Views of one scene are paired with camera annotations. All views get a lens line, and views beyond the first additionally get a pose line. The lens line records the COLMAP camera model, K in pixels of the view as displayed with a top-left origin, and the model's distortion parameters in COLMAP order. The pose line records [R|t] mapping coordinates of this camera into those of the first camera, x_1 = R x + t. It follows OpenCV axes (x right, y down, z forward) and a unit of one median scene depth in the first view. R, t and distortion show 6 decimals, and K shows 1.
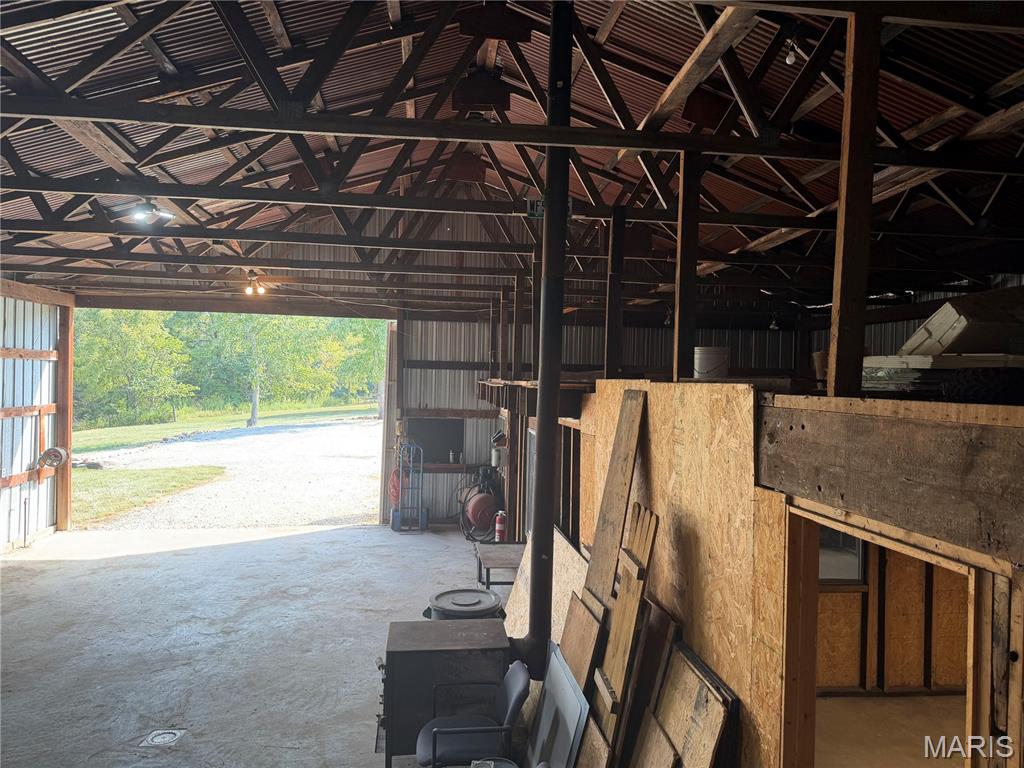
lens RADIAL K [[703.3, 0, 518.0], [0, 703.3, 385.4], [0, 0, 1]] dist [0.091911, -0.140444]
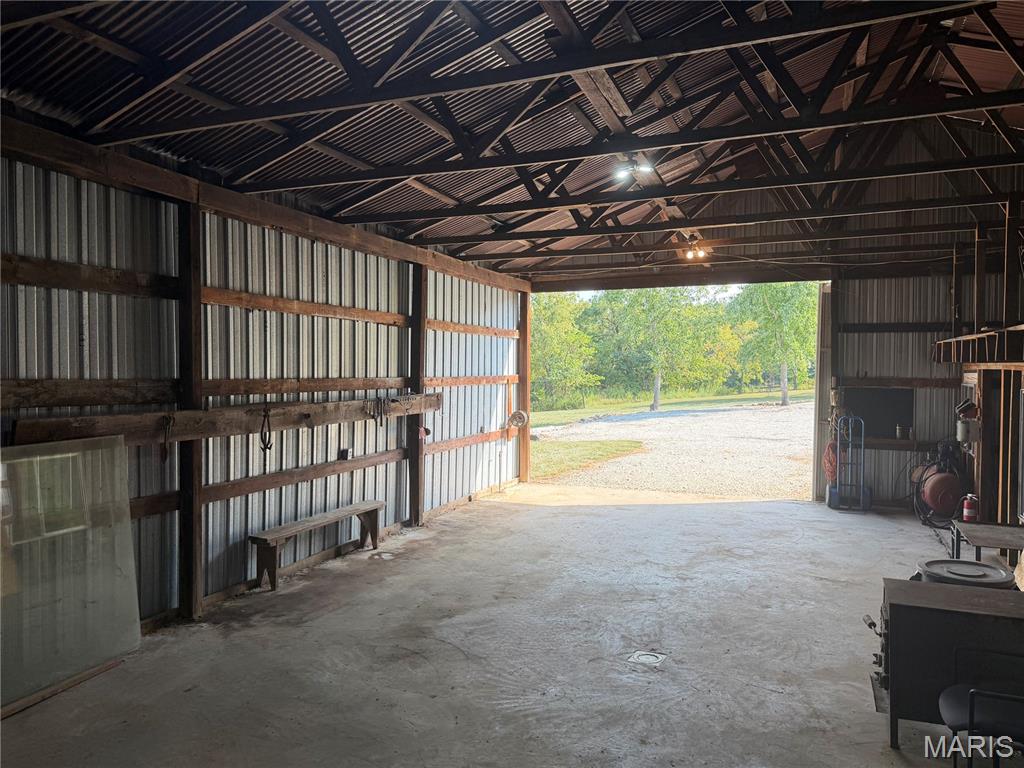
lens RADIAL K [[703.3, 0, 518.0], [0, 703.3, 385.4], [0, 0, 1]] dist [0.091911, -0.140444]
pose [[0.866885, -0.008059, -0.498443, -0.086371], [0.009070, 0.999959, -0.000392, 0.055869], [0.498426, -0.004181, 0.866922, -0.014972]]
